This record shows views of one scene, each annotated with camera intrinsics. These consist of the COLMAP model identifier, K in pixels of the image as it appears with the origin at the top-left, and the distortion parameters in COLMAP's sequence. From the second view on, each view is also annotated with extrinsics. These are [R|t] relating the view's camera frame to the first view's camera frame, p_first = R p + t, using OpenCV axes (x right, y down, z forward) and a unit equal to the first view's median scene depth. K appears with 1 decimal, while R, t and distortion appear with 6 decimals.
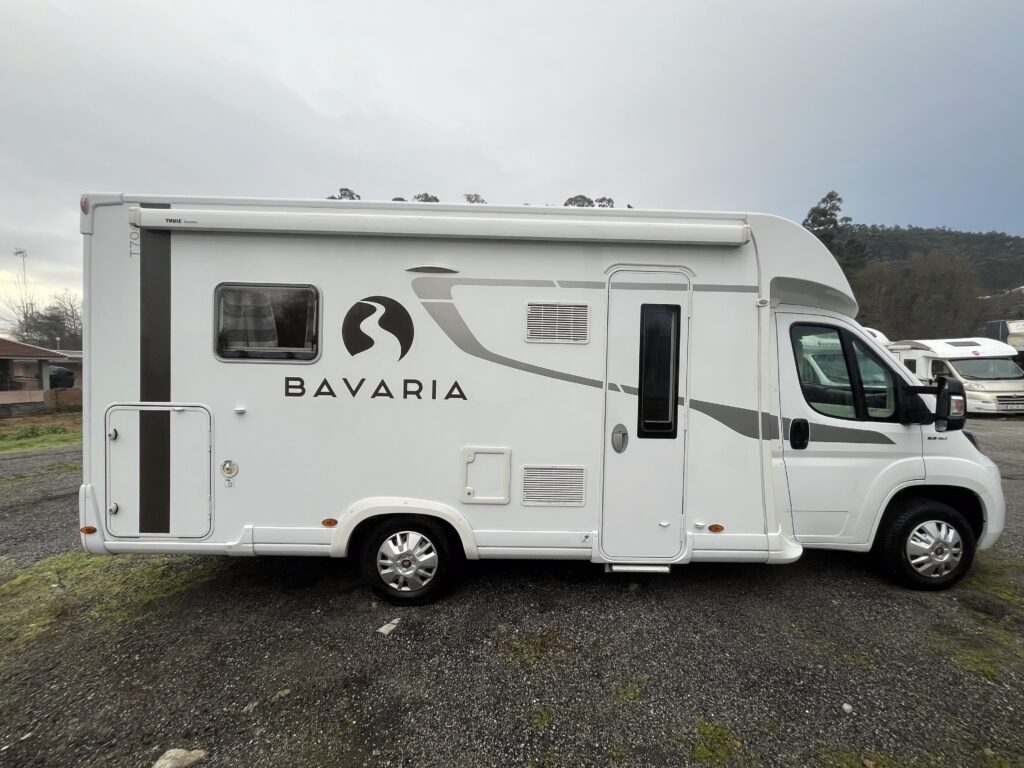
lens RADIAL K [[415.4, 0, 512.0], [0, 415.4, 384.0], [0, 0, 1]] dist [0.001476, 0.000201]
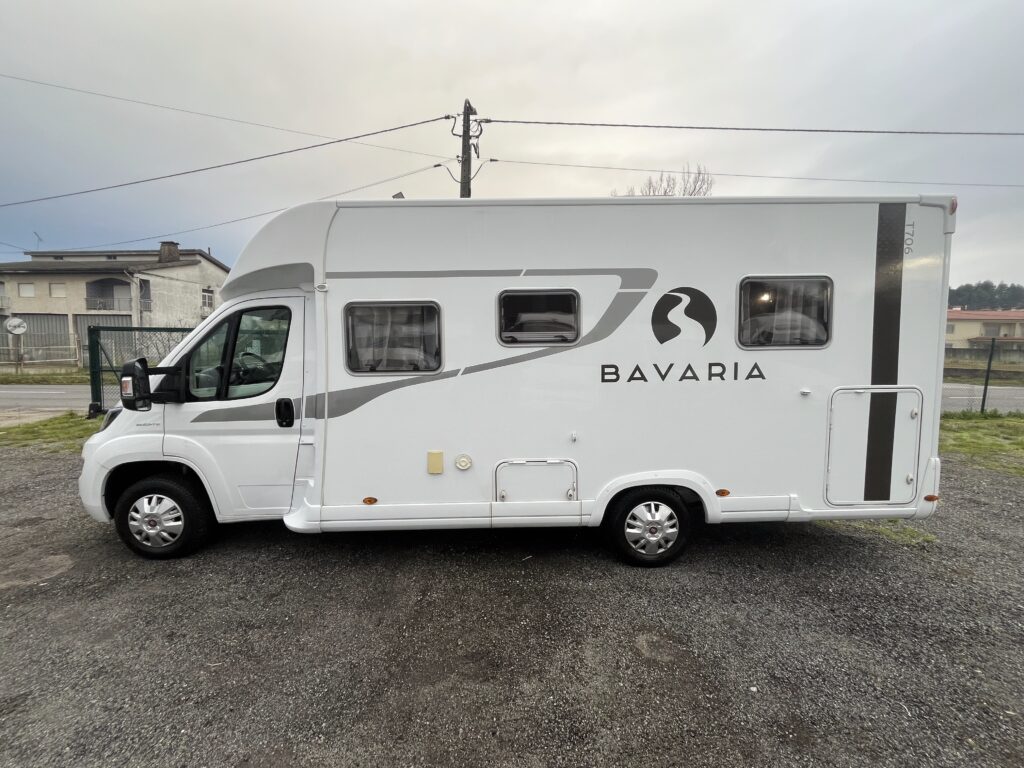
lens RADIAL K [[383.2, 0, 512.0], [0, 383.2, 384.0], [0, 0, 1]] dist [0.001865, 0.000112]
pose [[0.999283, -0.037818, -0.001959, -0.778932], [0.037867, 0.998451, 0.040758, -0.016633], [0.000414, -0.040803, 0.999167, -0.014347]]
